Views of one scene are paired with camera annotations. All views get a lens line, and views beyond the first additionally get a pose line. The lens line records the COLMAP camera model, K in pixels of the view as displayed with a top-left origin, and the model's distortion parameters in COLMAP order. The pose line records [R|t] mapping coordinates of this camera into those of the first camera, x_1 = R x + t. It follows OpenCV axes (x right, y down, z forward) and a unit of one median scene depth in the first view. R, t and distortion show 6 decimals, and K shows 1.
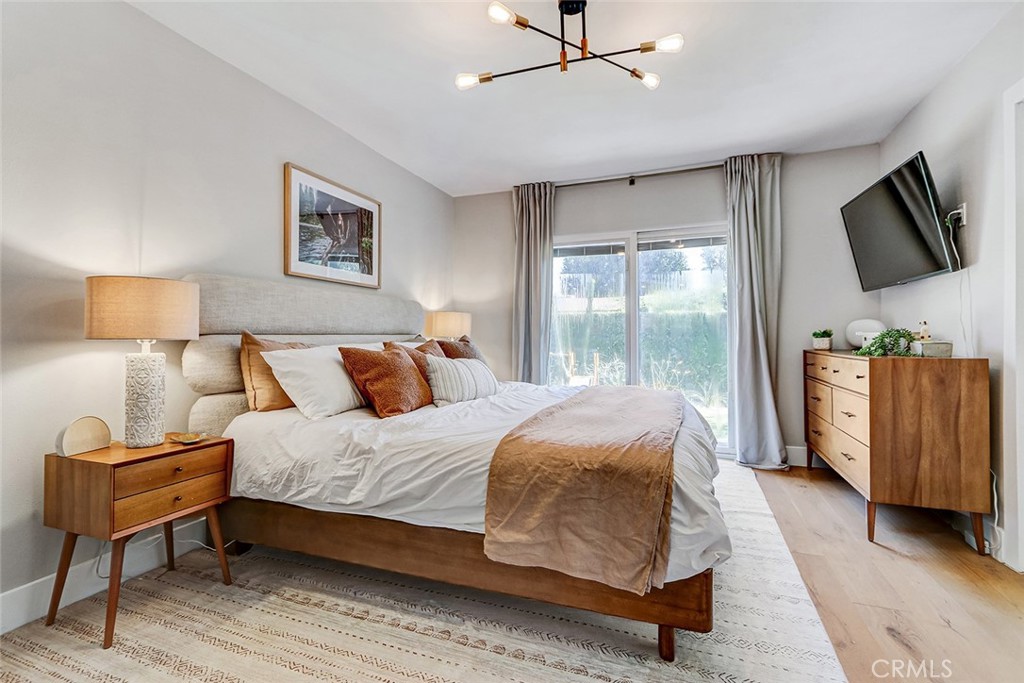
lens RADIAL K [[477.9, 0, 502.4], [0, 477.9, 344.4], [0, 0, 1]] dist [0.001841, 0.000288]
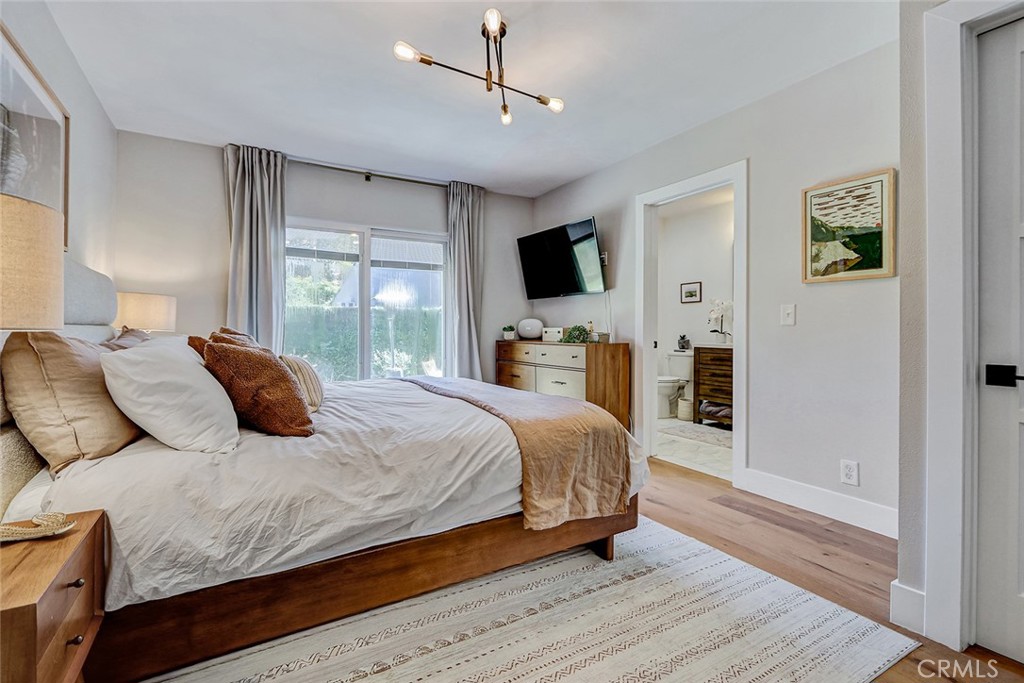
lens RADIAL K [[473.2, 0, 512.0], [0, 473.2, 341.5], [0, 0, 1]] dist [-0.002375, -0.001061]
pose [[0.612412, -0.014754, 0.790401, -0.450036], [0.008949, 0.999891, 0.011731, -0.000658], [-0.790488, -0.000110, 0.612478, 0.183630]]
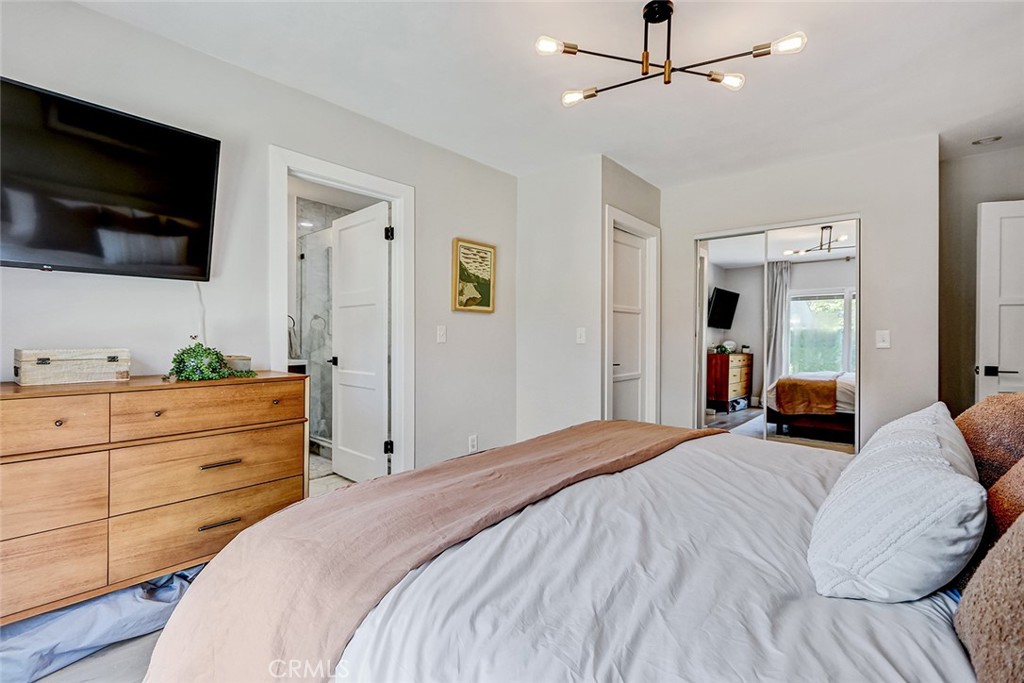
lens RADIAL K [[473.2, 0, 512.0], [0, 473.2, 341.5], [0, 0, 1]] dist [-0.002375, -0.001061]
pose [[-0.944851, -0.001745, 0.327495, 0.040914], [0.005874, 0.999735, 0.022276, -0.040590], [-0.327447, 0.022971, -0.944590, 1.249268]]
